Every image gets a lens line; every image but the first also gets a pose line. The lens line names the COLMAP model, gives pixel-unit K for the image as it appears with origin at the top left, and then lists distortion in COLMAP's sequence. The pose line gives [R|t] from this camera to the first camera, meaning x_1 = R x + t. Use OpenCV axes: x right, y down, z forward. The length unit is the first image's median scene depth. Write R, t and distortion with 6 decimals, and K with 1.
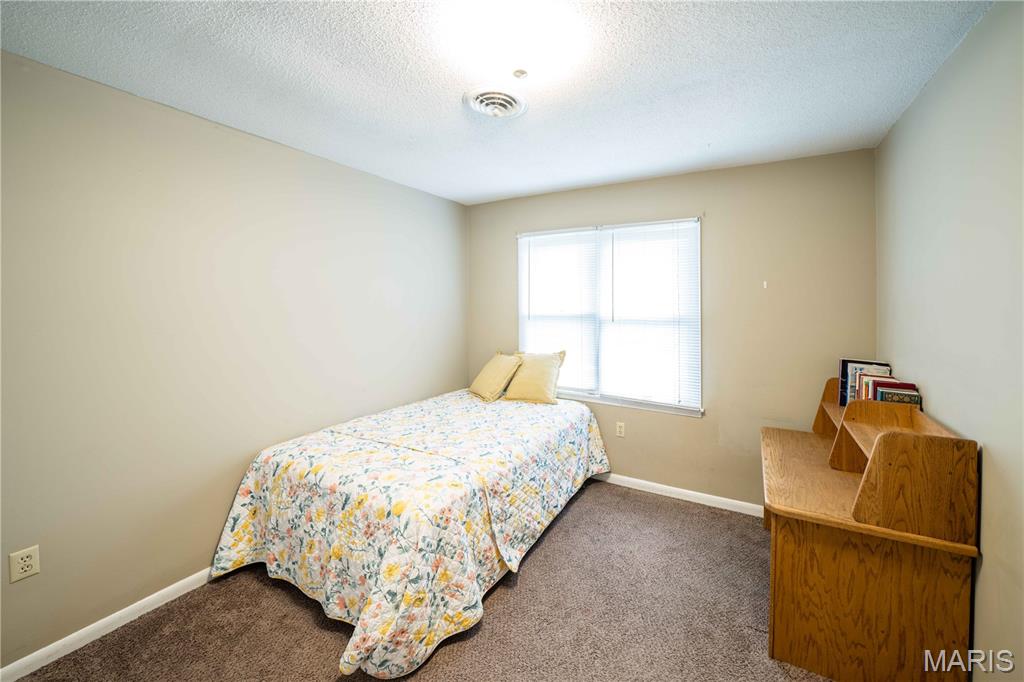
lens RADIAL K [[382.7, 0, 545.6], [0, 382.7, 307.6], [0, 0, 1]] dist [-0.017562, 0.000040]
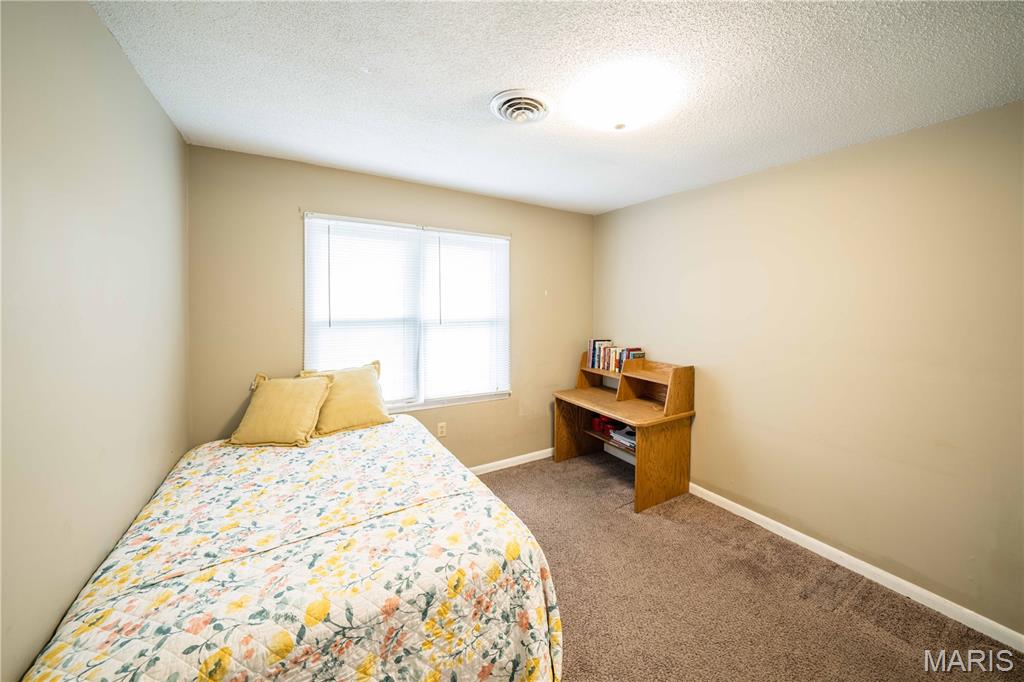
lens RADIAL K [[382.7, 0, 545.6], [0, 382.7, 307.6], [0, 0, 1]] dist [-0.017562, 0.000040]
pose [[0.468698, -0.006908, 0.883332, -0.819728], [0.003975, 0.999976, 0.005712, -0.016450], [-0.883350, 0.000834, 0.468714, 0.398870]]
